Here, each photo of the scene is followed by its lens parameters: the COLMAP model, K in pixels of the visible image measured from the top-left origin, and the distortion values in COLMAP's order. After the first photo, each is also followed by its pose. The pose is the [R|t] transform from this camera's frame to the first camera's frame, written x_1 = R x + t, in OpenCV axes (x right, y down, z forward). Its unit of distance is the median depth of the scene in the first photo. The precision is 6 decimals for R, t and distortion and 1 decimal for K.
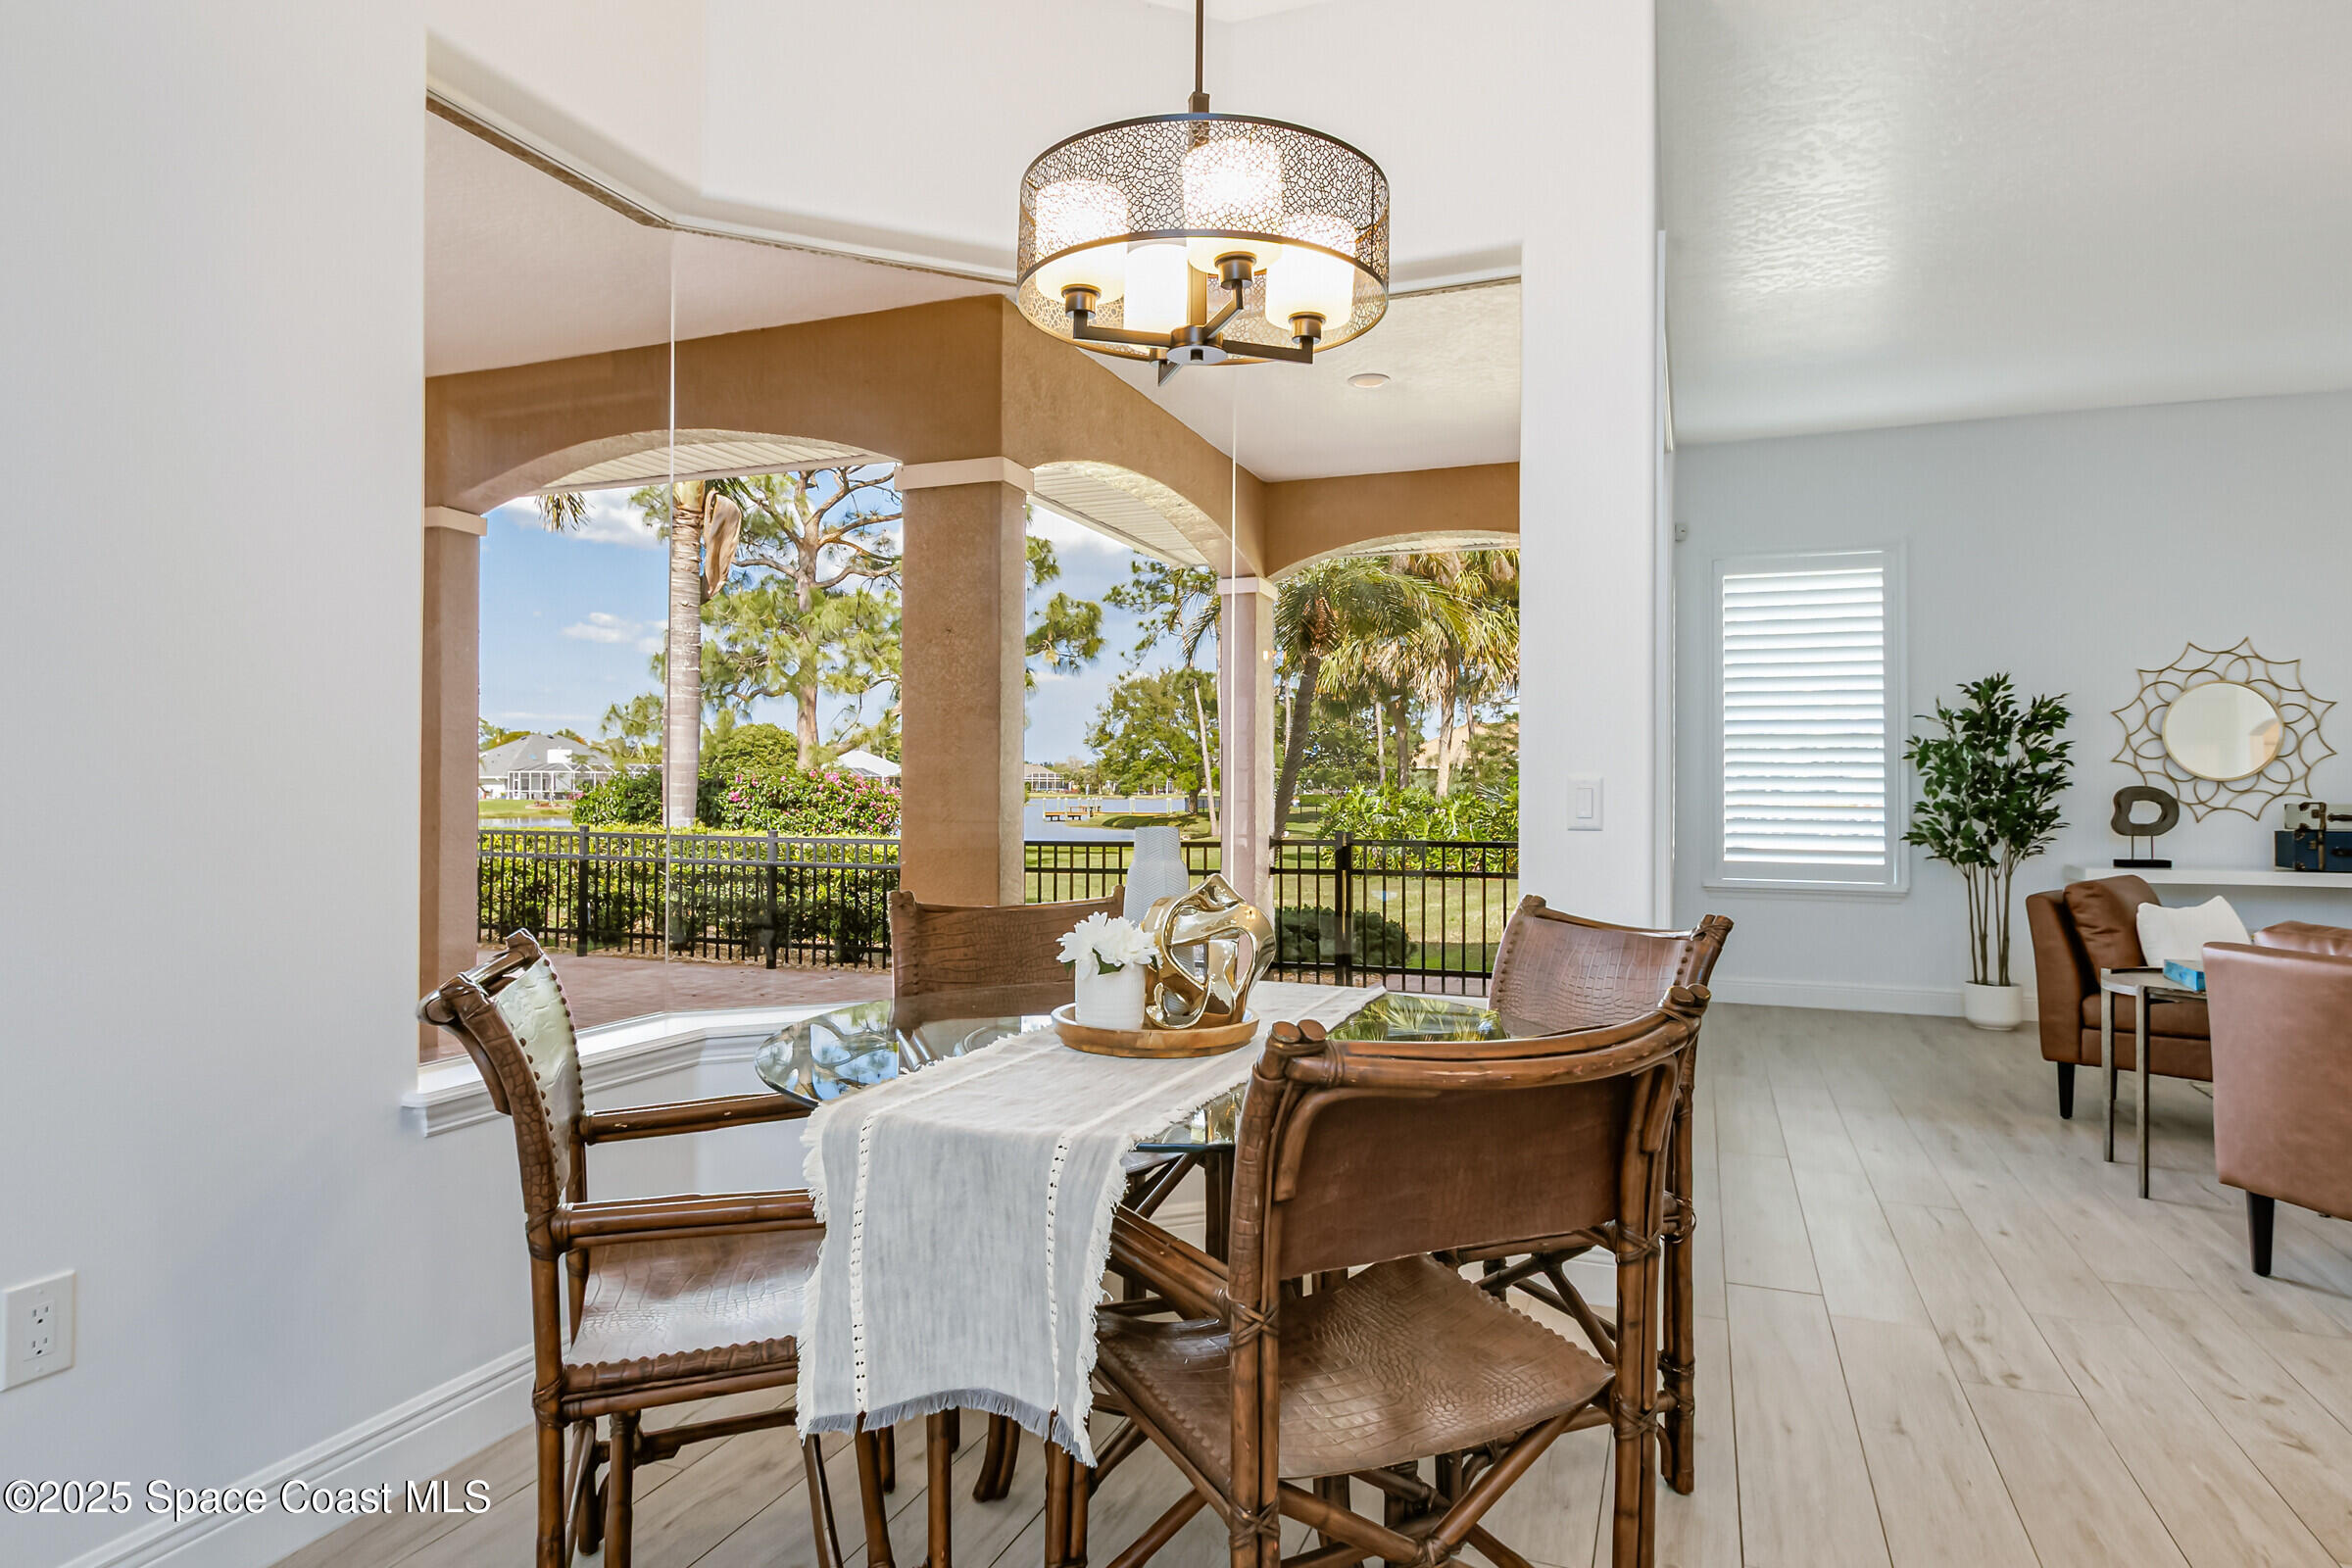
lens RADIAL K [[1319.6, 0, 1162.9], [0, 1319.6, 773.8], [0, 0, 1]] dist [-0.002363, -0.002035]
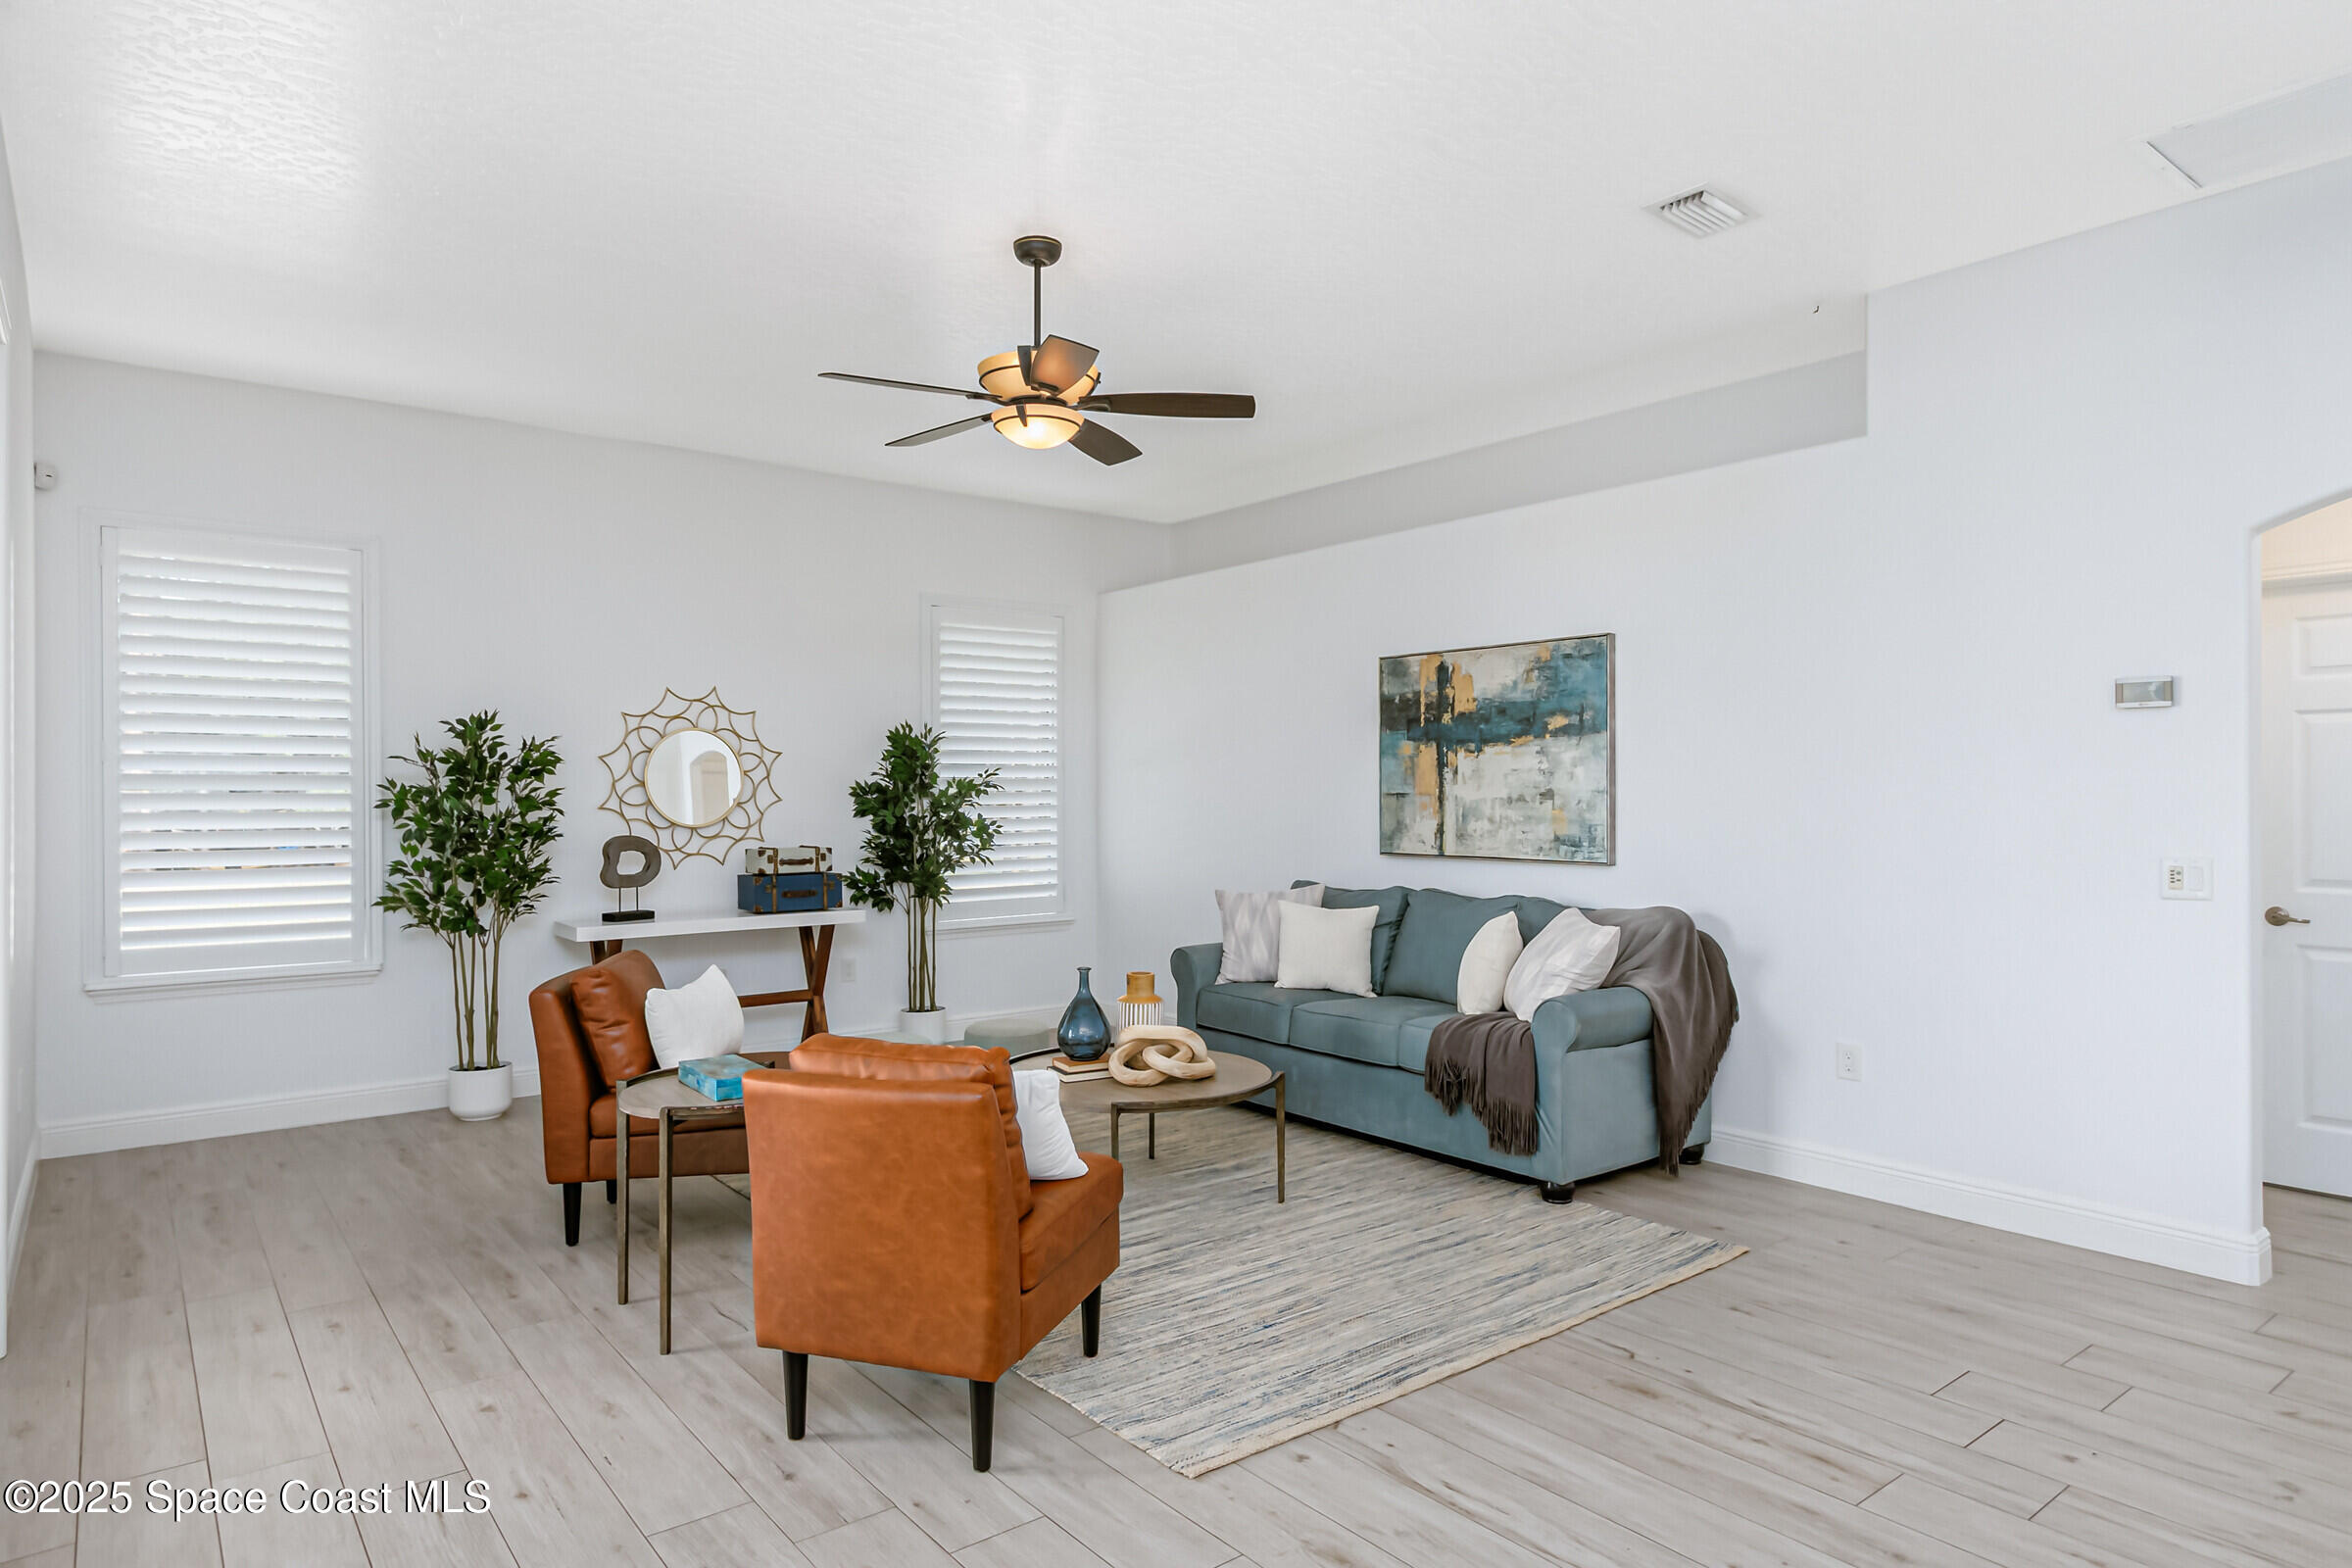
lens RADIAL K [[1354.8, 0, 1172.6], [0, 1354.8, 791.6], [0, 0, 1]] dist [0.006944, -0.000681]
pose [[0.499250, -0.005003, 0.866443, 0.082974], [-0.003999, 0.999959, 0.008078, -0.031847], [-0.866449, -0.007498, 0.499210, 0.159203]]
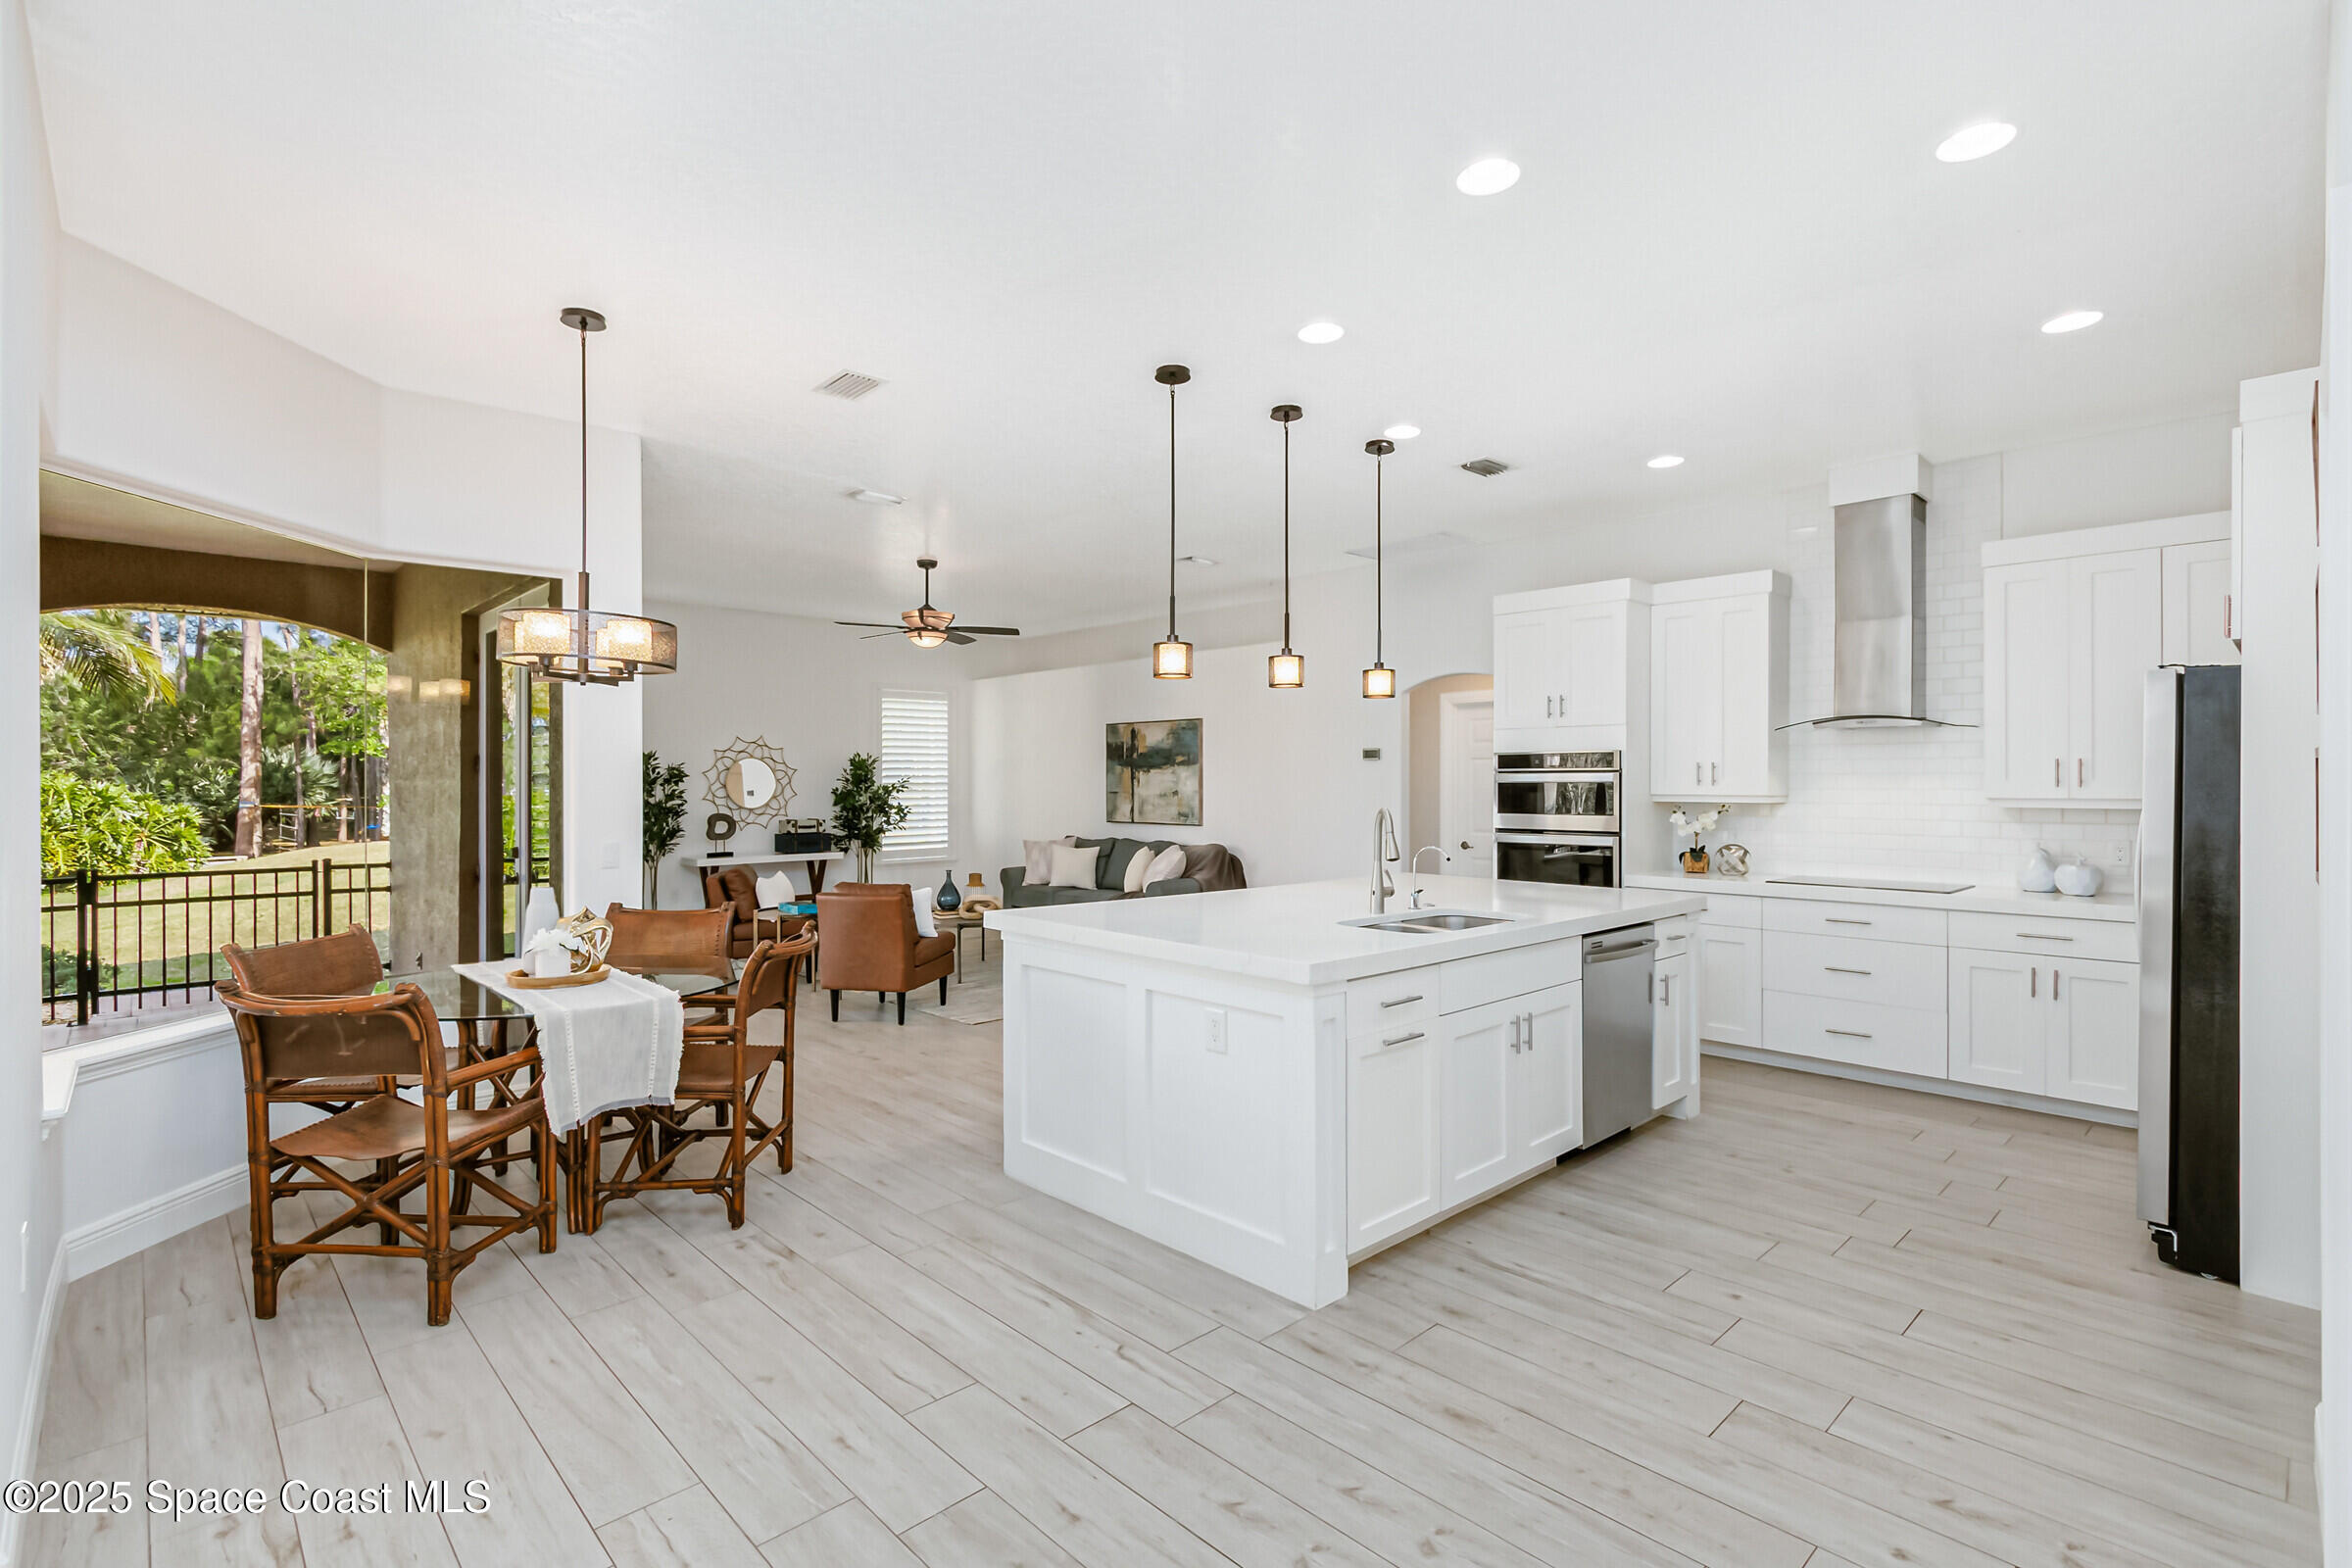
lens RADIAL K [[1088.0, 0, 1176.0], [0, 1088.0, 784.0], [0, 0, 1]] dist [0.004214, -0.000140]
pose [[0.411895, -0.006806, 0.911206, -0.396458], [-0.005762, 0.999933, 0.010073, -0.051001], [-0.911213, -0.009399, 0.411828, -0.227864]]
